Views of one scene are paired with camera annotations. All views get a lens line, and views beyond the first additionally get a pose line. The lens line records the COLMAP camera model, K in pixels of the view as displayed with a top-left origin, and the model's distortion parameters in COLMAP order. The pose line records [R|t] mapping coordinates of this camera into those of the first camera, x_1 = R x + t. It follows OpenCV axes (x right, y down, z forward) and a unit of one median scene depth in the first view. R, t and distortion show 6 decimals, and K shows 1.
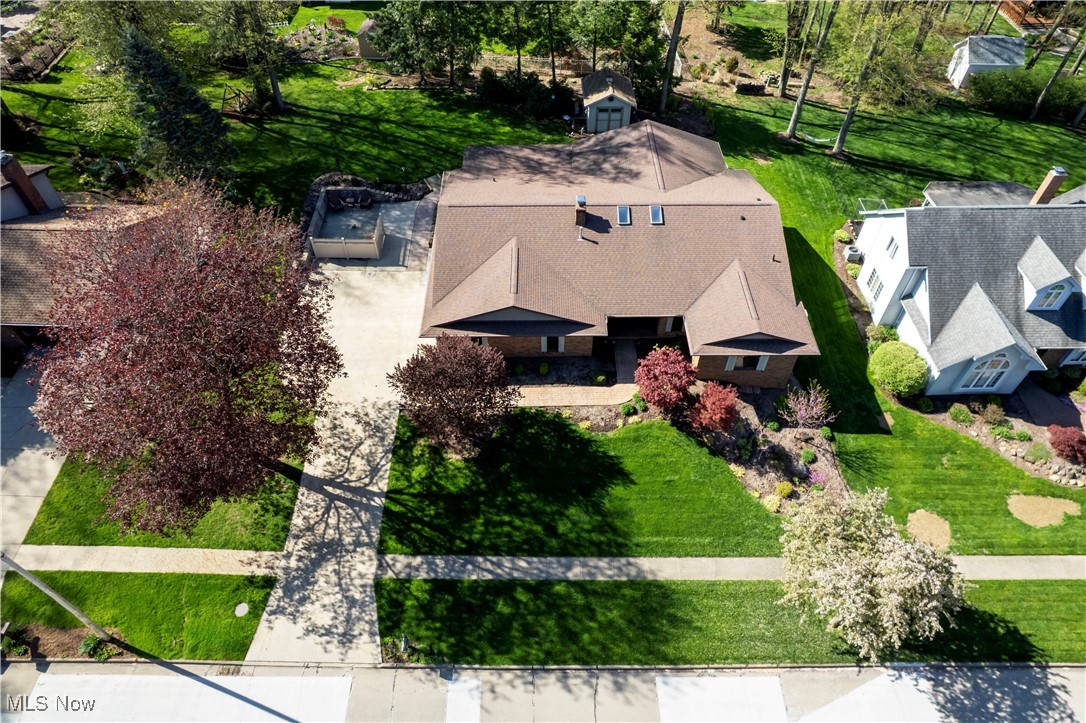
lens RADIAL K [[668.0, 0, 544.1], [0, 668.0, 362.2], [0, 0, 1]] dist [-0.004112, -0.000106]
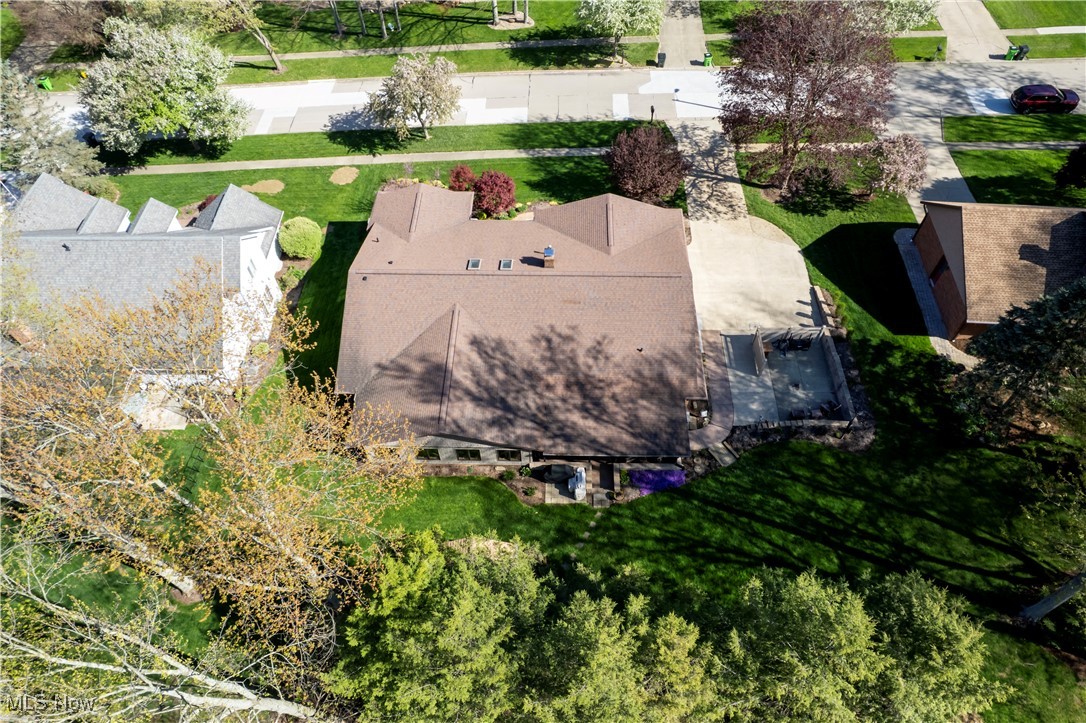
lens RADIAL K [[668.0, 0, 543.6], [0, 668.0, 361.6], [0, 0, 1]] dist [-0.004112, -0.000106]
pose [[-0.999247, -0.028117, 0.026731, 0.036336], [0.033085, -0.257769, 0.965640, -1.448387], [-0.020261, 0.965797, 0.258506, 1.023914]]
